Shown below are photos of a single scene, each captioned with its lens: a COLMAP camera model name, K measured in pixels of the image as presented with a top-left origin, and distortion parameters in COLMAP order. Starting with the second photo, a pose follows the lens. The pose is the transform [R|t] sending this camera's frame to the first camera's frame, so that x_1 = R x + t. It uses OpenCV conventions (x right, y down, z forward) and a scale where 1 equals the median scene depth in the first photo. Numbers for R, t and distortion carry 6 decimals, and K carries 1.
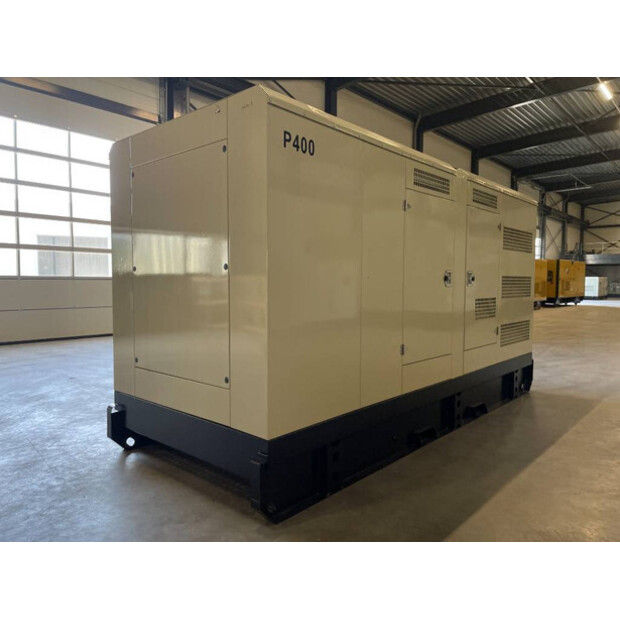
lens RADIAL K [[478.3, 0, 310.0], [0, 478.3, 310.0], [0, 0, 1]] dist [0.008463, 0.003589]
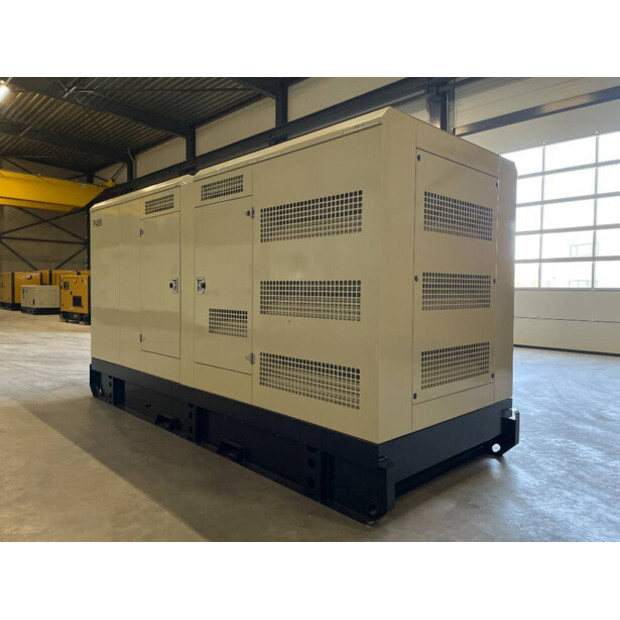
lens RADIAL K [[478.3, 0, 310.0], [0, 478.3, 310.0], [0, 0, 1]] dist [0.008463, 0.003589]
pose [[-0.054337, 0.041059, -0.997678, 1.159993], [-0.069888, 0.996547, 0.044819, -0.069287], [0.996074, 0.072161, -0.051280, 1.174674]]
